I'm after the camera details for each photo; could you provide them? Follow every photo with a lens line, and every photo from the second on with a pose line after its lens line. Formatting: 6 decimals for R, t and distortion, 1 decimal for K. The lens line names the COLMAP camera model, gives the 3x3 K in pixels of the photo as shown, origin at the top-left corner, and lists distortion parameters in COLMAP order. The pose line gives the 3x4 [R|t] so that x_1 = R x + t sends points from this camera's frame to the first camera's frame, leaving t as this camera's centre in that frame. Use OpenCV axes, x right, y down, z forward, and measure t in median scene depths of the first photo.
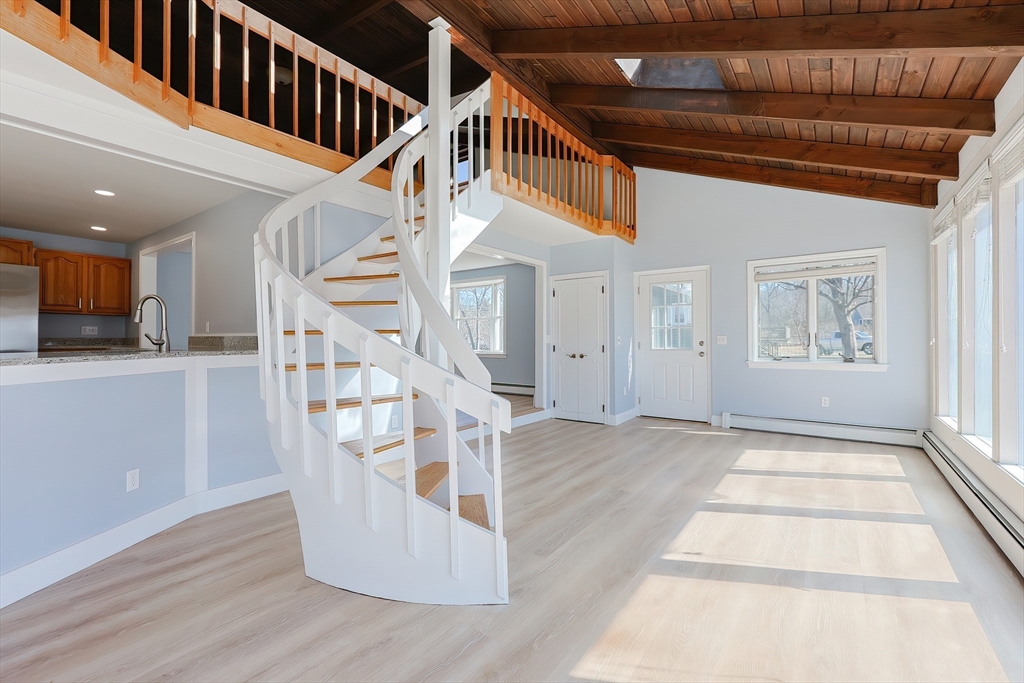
lens RADIAL K [[431.6, 0, 505.2], [0, 431.6, 343.0], [0, 0, 1]] dist [0.000472, 0.000179]
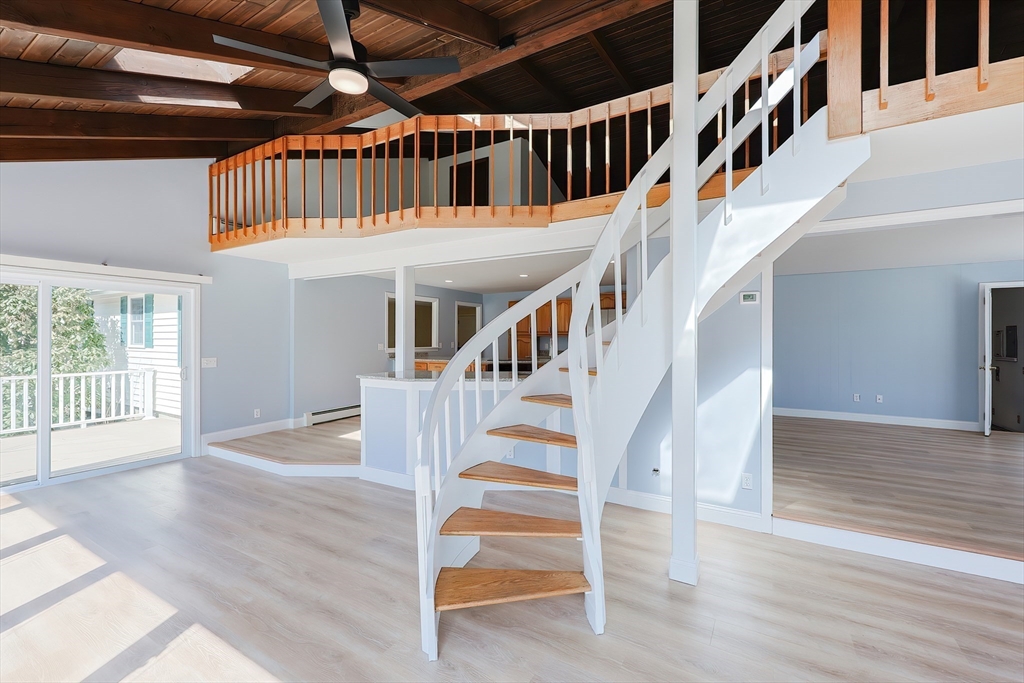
lens RADIAL K [[422.0, 0, 515.8], [0, 422.0, 340.5], [0, 0, 1]] dist [0.005739, -0.001400]
pose [[0.119091, 0.003222, -0.992878, 0.449465], [-0.006691, 0.999975, 0.002442, -0.071643], [0.992861, 0.006352, 0.119109, 0.471676]]
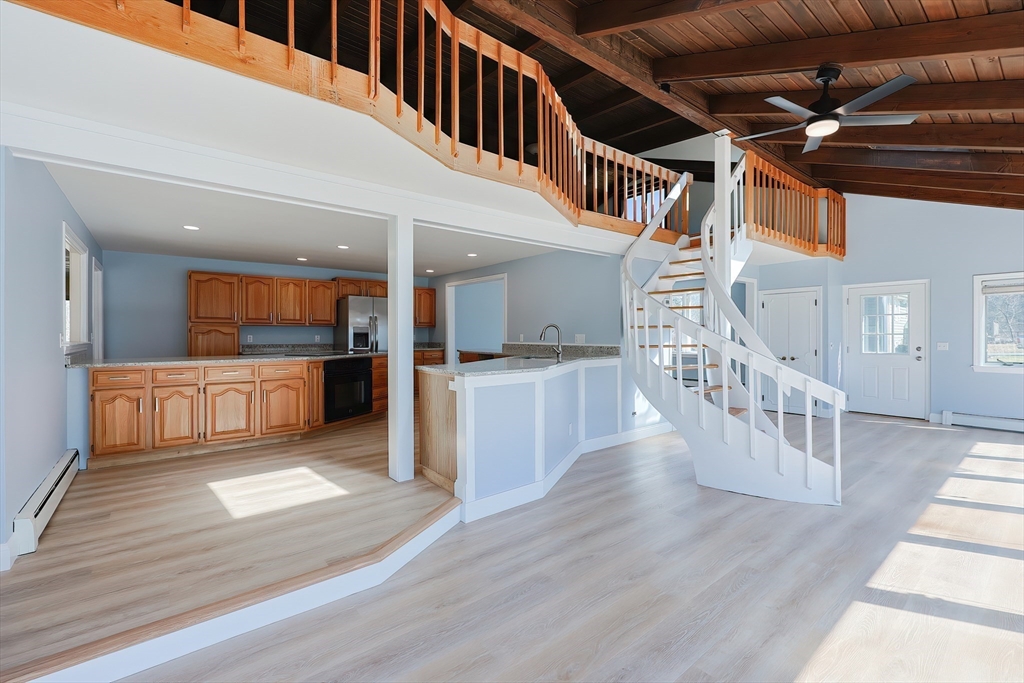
lens RADIAL K [[422.0, 0, 508.1], [0, 422.0, 343.7], [0, 0, 1]] dist [0.005739, -0.001400]
pose [[0.964875, 0.001448, -0.262706, -0.378413], [0.001925, 0.999919, 0.012581, -0.037659], [0.262703, -0.012645, 0.964794, -0.453714]]
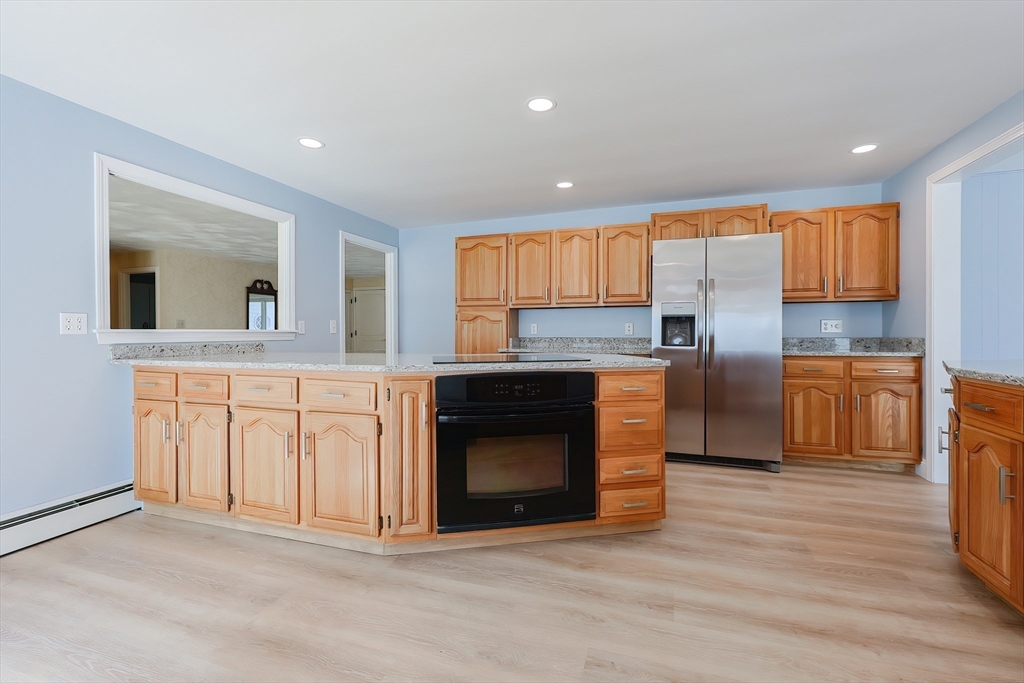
lens RADIAL K [[447.0, 0, 514.7], [0, 447.0, 335.4], [0, 0, 1]] dist [-0.003335, -0.000025]
pose [[0.313323, 0.005600, -0.949630, -0.679872], [-0.002841, 0.999984, 0.004959, -0.025000], [0.949642, 0.001144, 0.313334, 0.483451]]
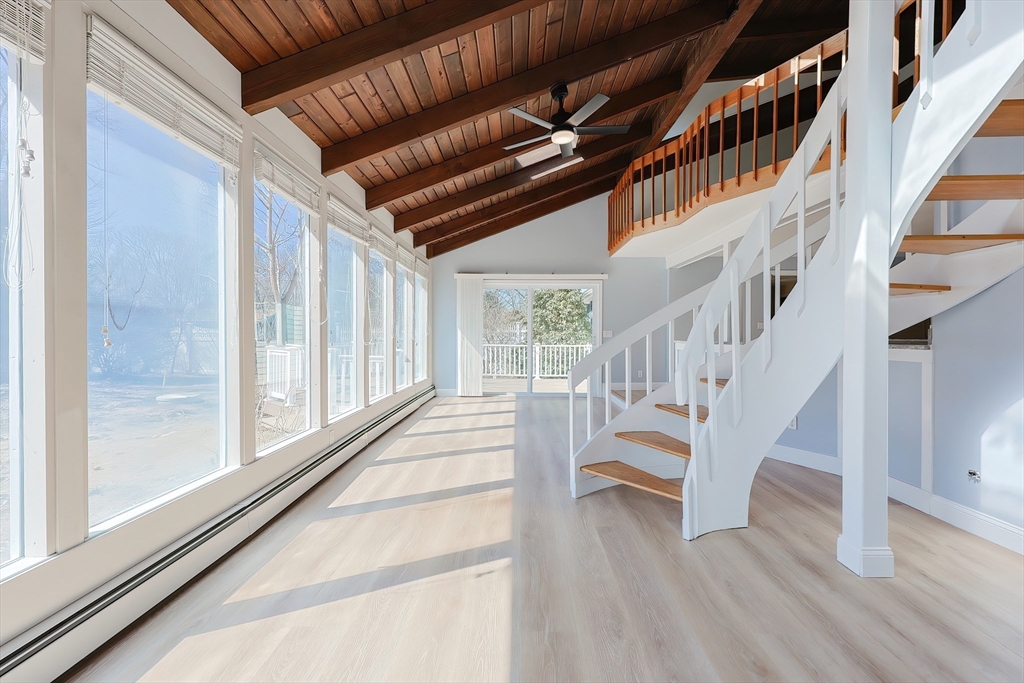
lens RADIAL K [[422.0, 0, 513.7], [0, 422.0, 335.6], [0, 0, 1]] dist [0.005739, -0.001400]
pose [[-0.799692, -0.000332, -0.600411, 0.491493], [-0.008333, 0.999910, 0.010546, -0.003507], [0.600353, 0.013437, -0.799622, 0.933253]]
